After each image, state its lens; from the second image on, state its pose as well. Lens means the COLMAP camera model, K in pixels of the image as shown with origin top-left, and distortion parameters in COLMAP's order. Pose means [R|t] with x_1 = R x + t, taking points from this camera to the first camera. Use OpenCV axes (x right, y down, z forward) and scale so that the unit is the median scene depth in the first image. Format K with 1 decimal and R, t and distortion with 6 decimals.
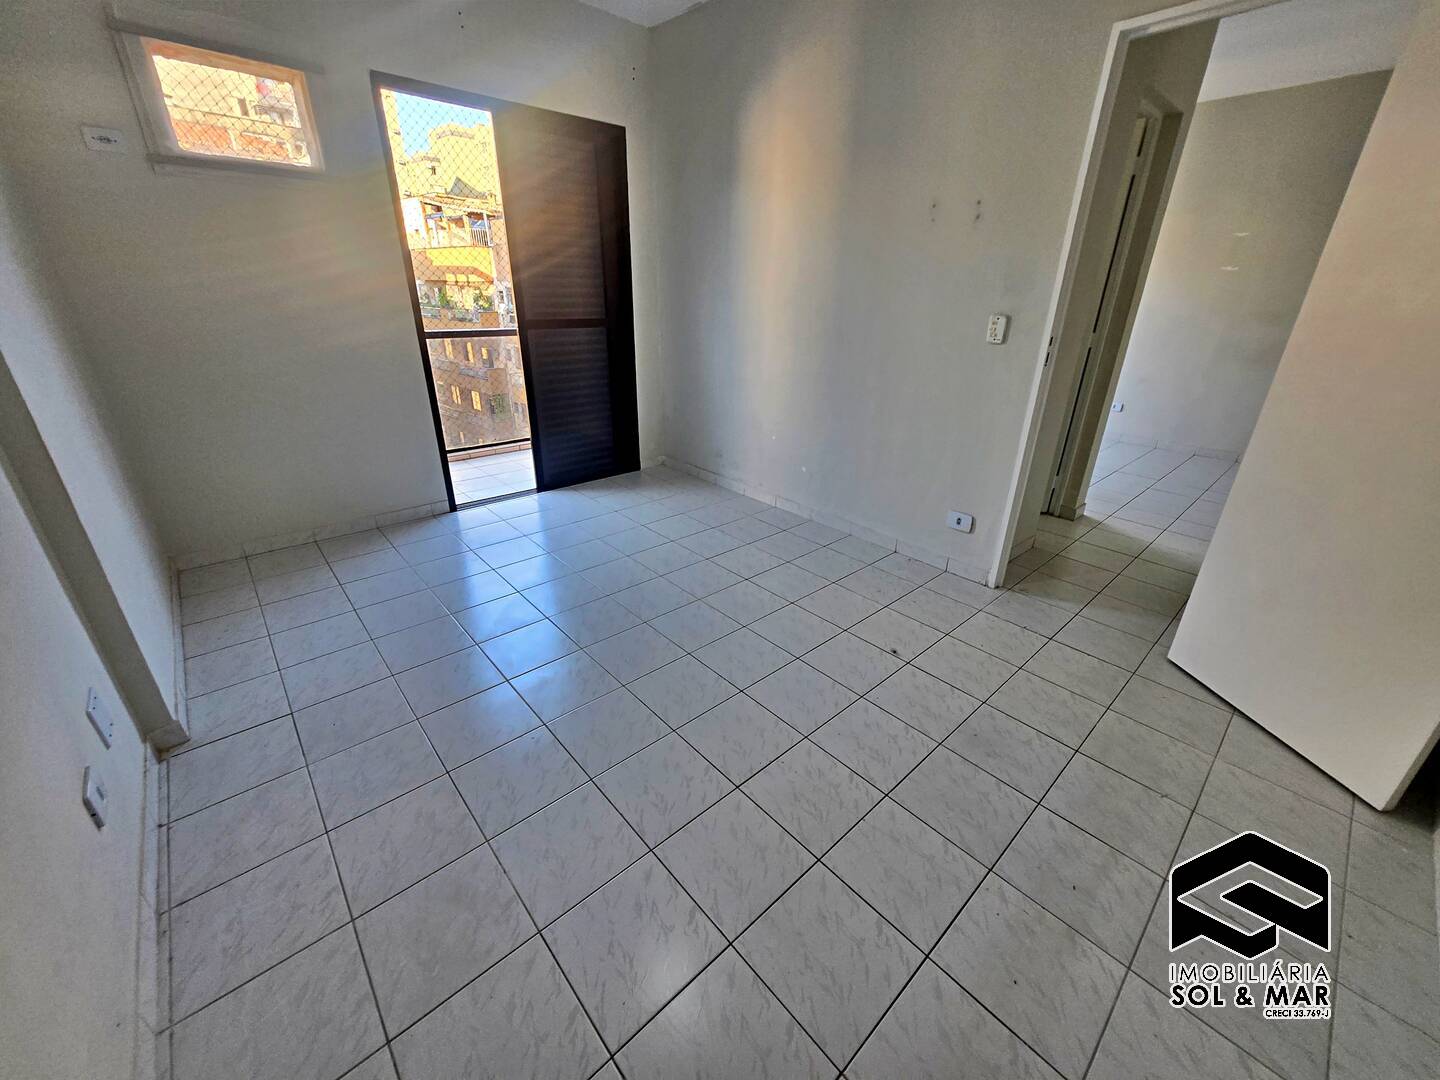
lens RADIAL K [[565.1, 0, 726.2], [0, 565.1, 534.4], [0, 0, 1]] dist [0.005315, -0.000600]
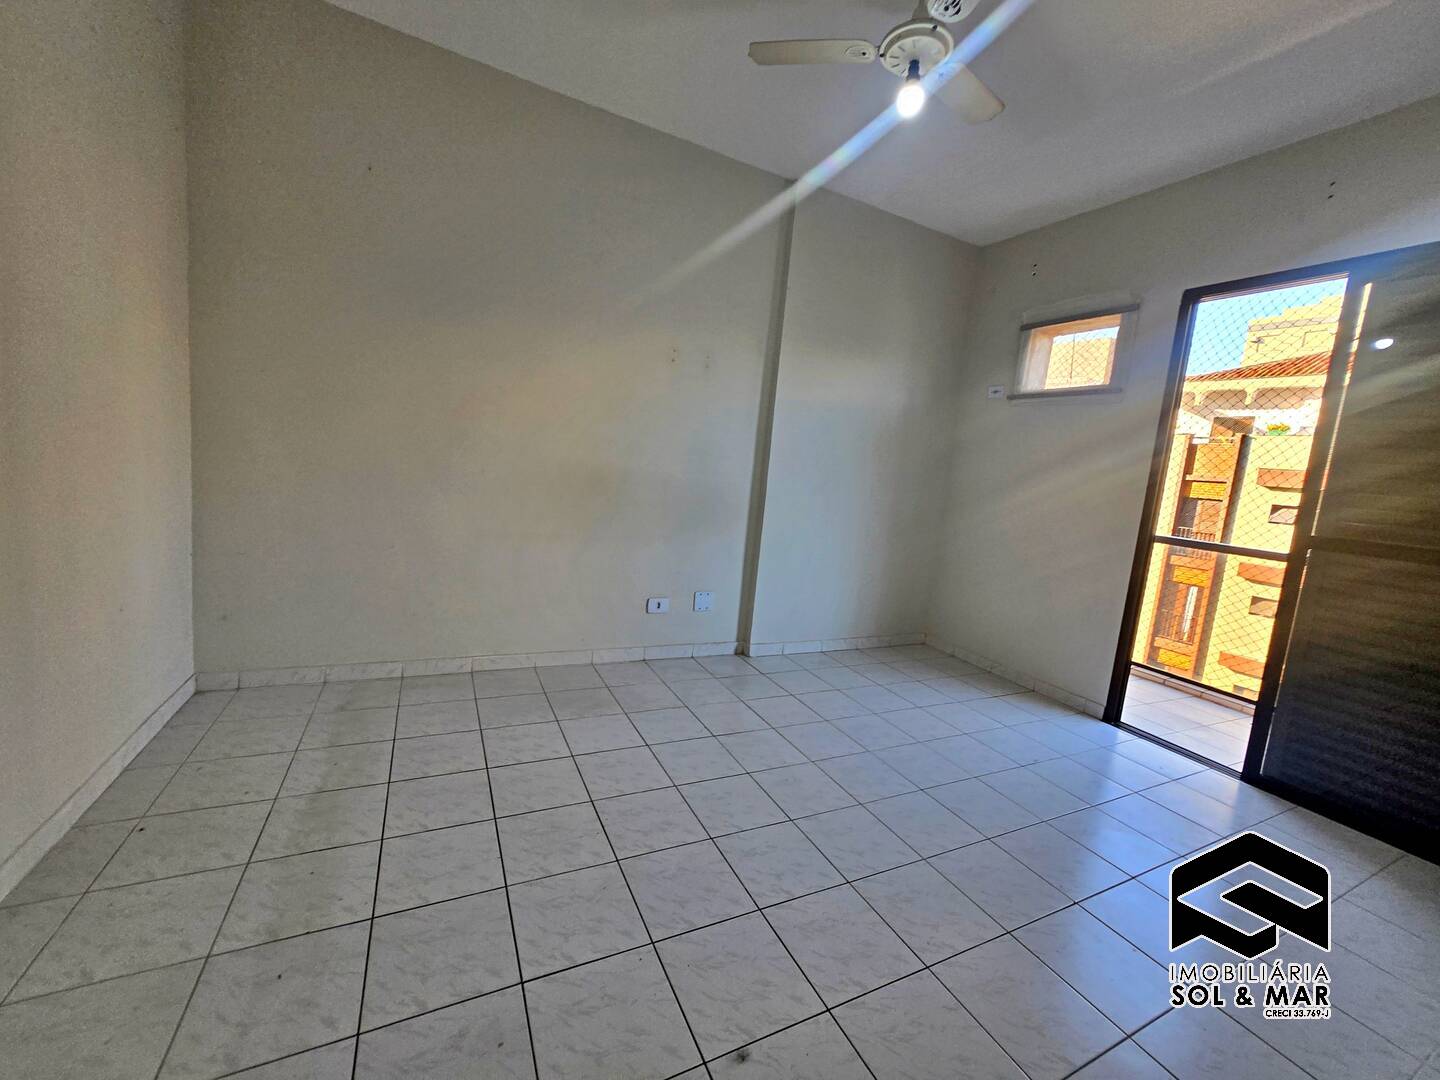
lens RADIAL K [[565.1, 0, 714.6], [0, 565.1, 520.5], [0, 0, 1]] dist [0.005315, -0.000600]
pose [[-0.260156, 0.057210, -0.963870, 0.643909], [-0.483765, 0.856194, 0.181391, -0.232194], [0.835638, 0.513477, -0.195068, 0.711348]]
